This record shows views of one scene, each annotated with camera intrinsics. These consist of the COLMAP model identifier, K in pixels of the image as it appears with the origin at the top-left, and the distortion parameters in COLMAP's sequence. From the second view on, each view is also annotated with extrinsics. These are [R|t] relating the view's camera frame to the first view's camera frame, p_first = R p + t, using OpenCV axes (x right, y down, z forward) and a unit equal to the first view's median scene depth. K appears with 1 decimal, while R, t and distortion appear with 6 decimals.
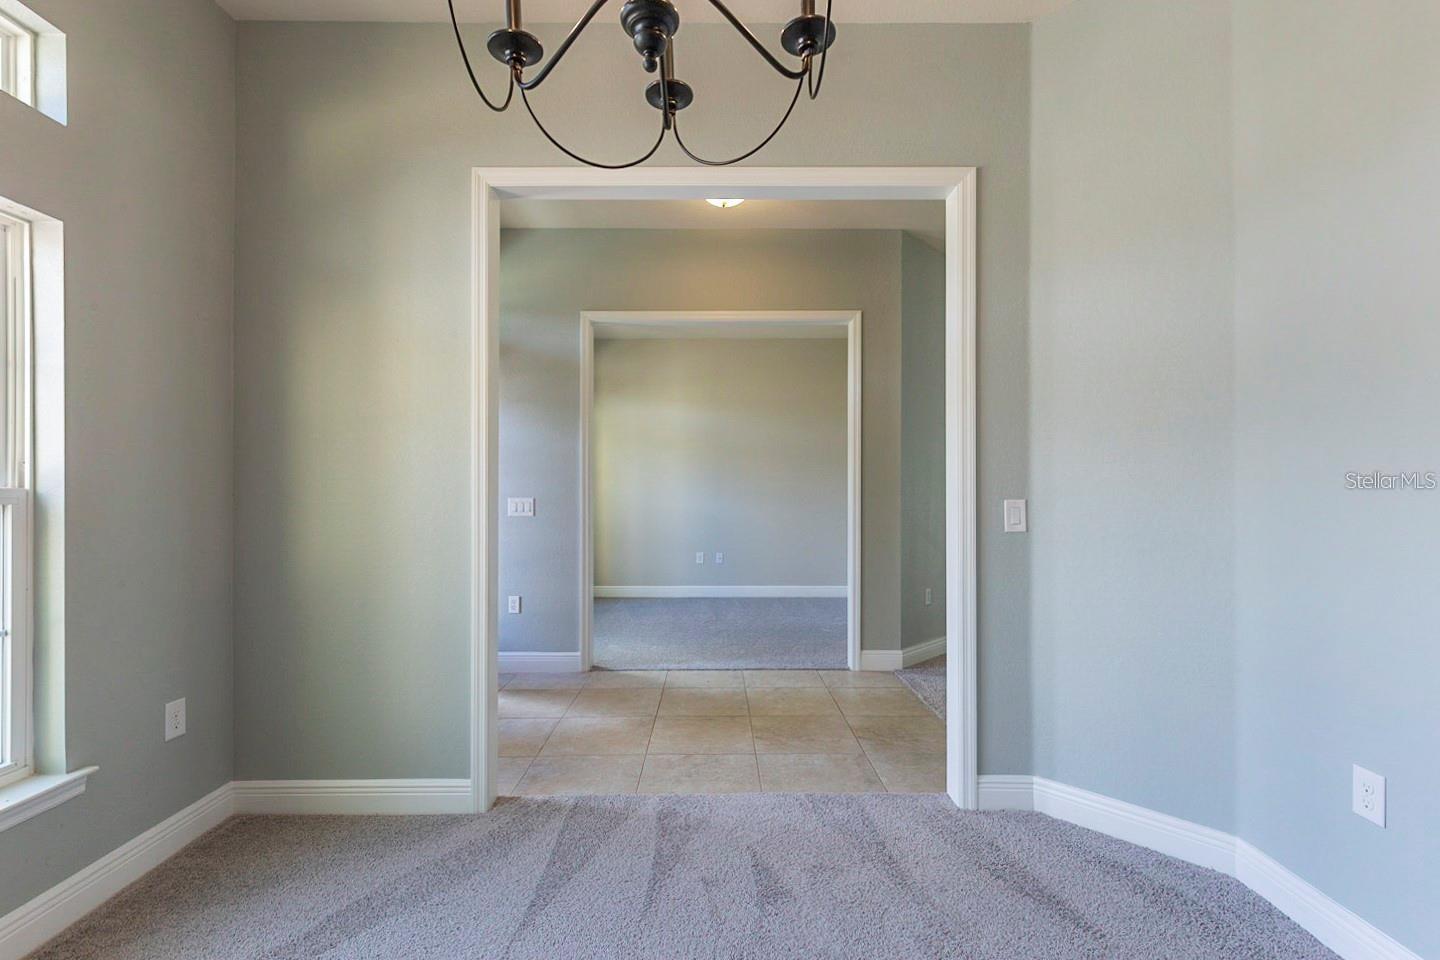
lens RADIAL K [[646.8, 0, 720.2], [0, 646.8, 486.6], [0, 0, 1]] dist [0.016920, -0.010977]
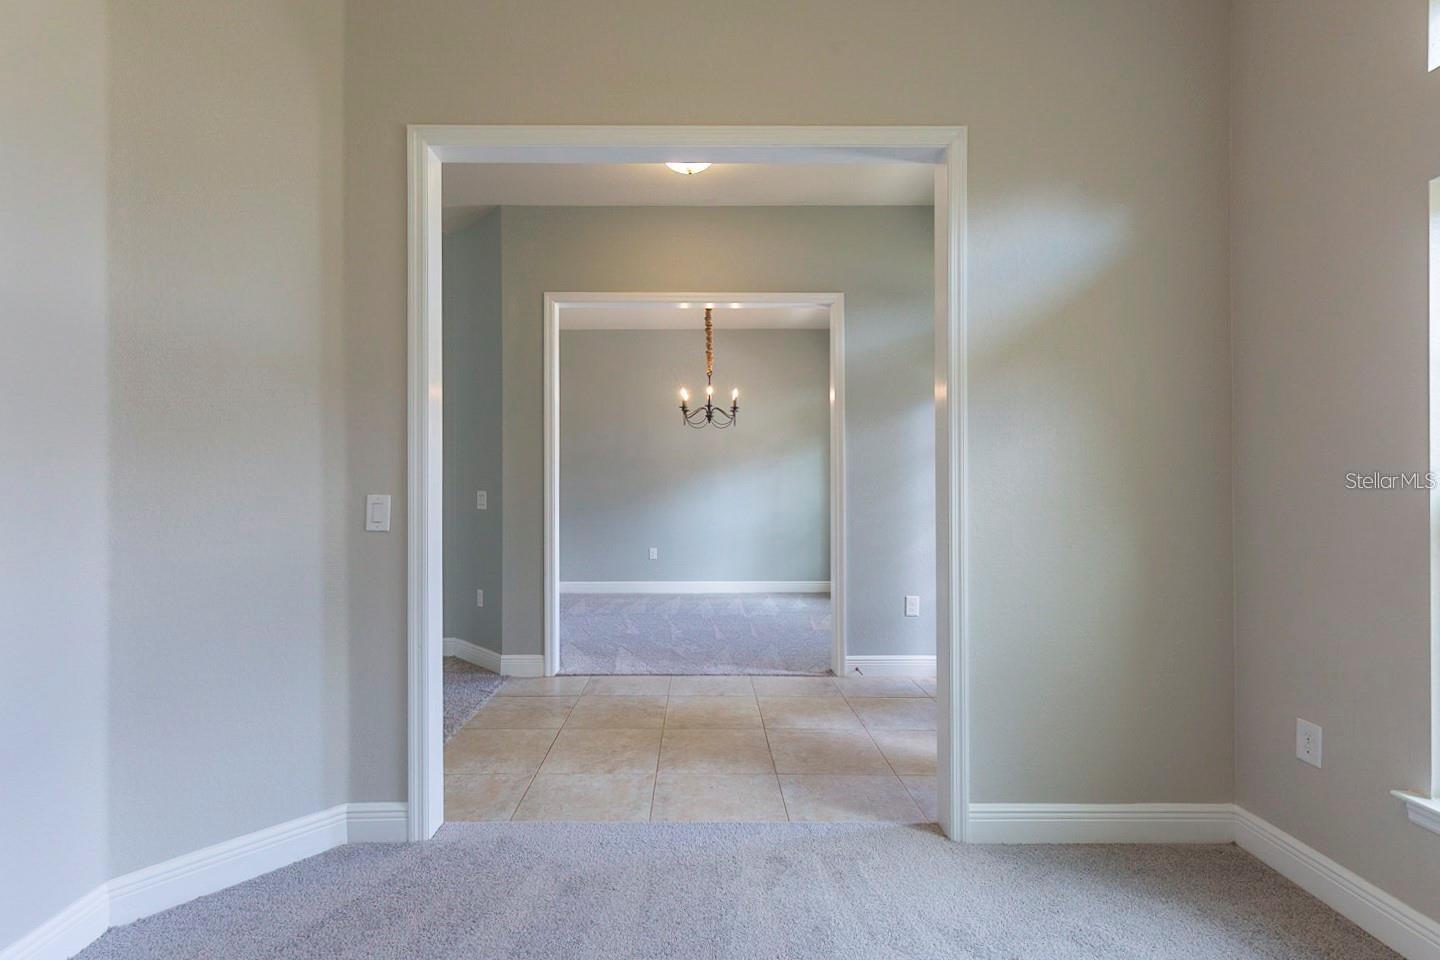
lens RADIAL K [[646.8, 0, 720.2], [0, 646.8, 486.6], [0, 0, 1]] dist [0.016920, -0.010977]
pose [[-0.999725, 0.002000, -0.023353, -0.017044], [0.002105, 0.999988, -0.004494, 0.015315], [0.023344, -0.004542, -0.999717, 2.200111]]
